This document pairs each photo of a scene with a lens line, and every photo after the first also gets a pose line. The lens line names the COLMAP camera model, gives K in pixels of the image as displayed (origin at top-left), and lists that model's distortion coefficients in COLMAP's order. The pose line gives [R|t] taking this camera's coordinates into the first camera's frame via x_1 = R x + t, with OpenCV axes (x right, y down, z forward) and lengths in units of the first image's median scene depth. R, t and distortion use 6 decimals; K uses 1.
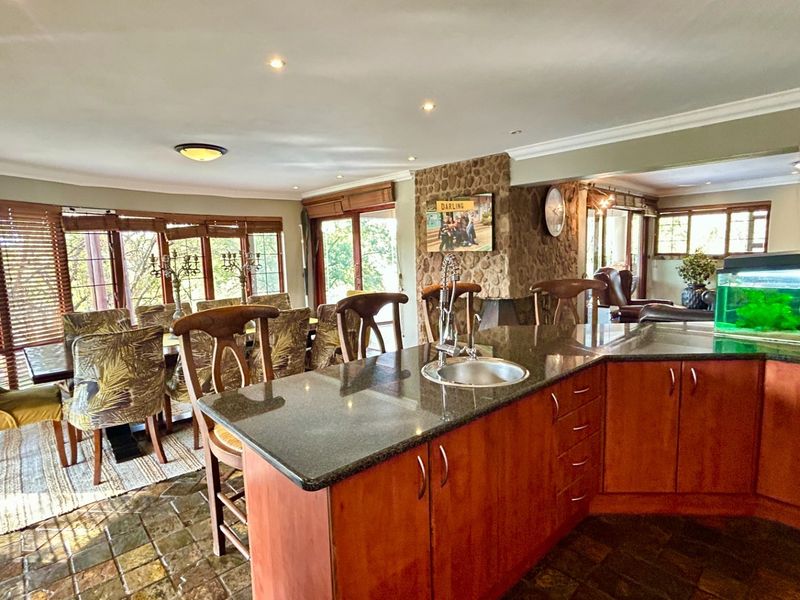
lens RADIAL K [[422.0, 0, 398.5], [0, 422.0, 302.9], [0, 0, 1]] dist [-0.007383, 0.002544]
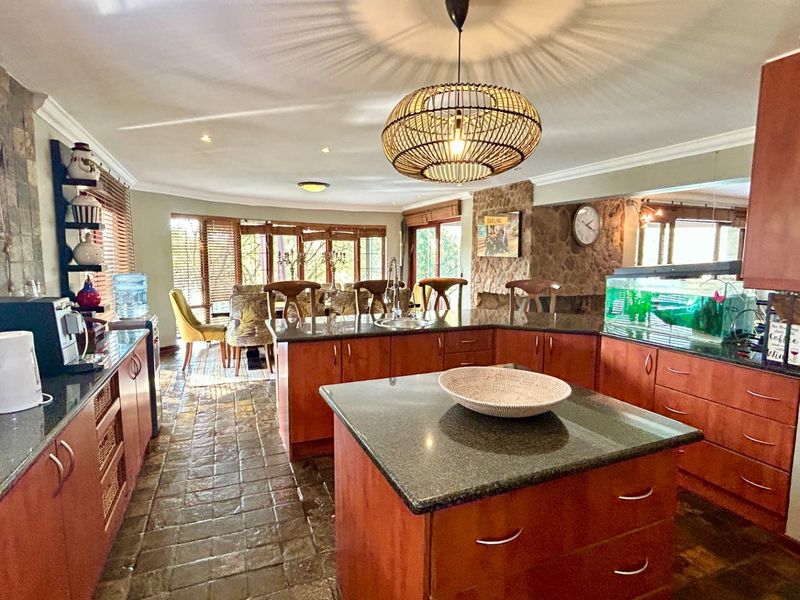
lens RADIAL K [[422.0, 0, 397.9], [0, 422.0, 298.7], [0, 0, 1]] dist [-0.007383, 0.002544]
pose [[0.939028, 0.069248, -0.336795, 0.294642], [-0.073843, 0.997270, -0.000837, 0.024849], [0.335817, 0.025656, 0.941578, -0.272707]]
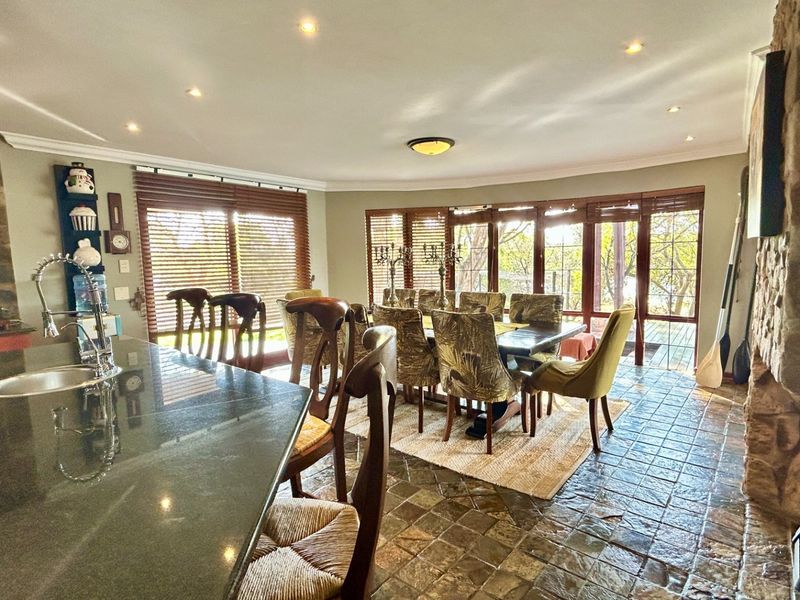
lens RADIAL K [[422.0, 0, 402.2], [0, 422.0, 300.5], [0, 0, 1]] dist [-0.007383, 0.002544]
pose [[0.116596, 0.139320, -0.983359, 0.455976], [-0.103767, 0.986402, 0.127448, -0.094023], [0.987744, 0.087181, 0.129468, 0.702309]]
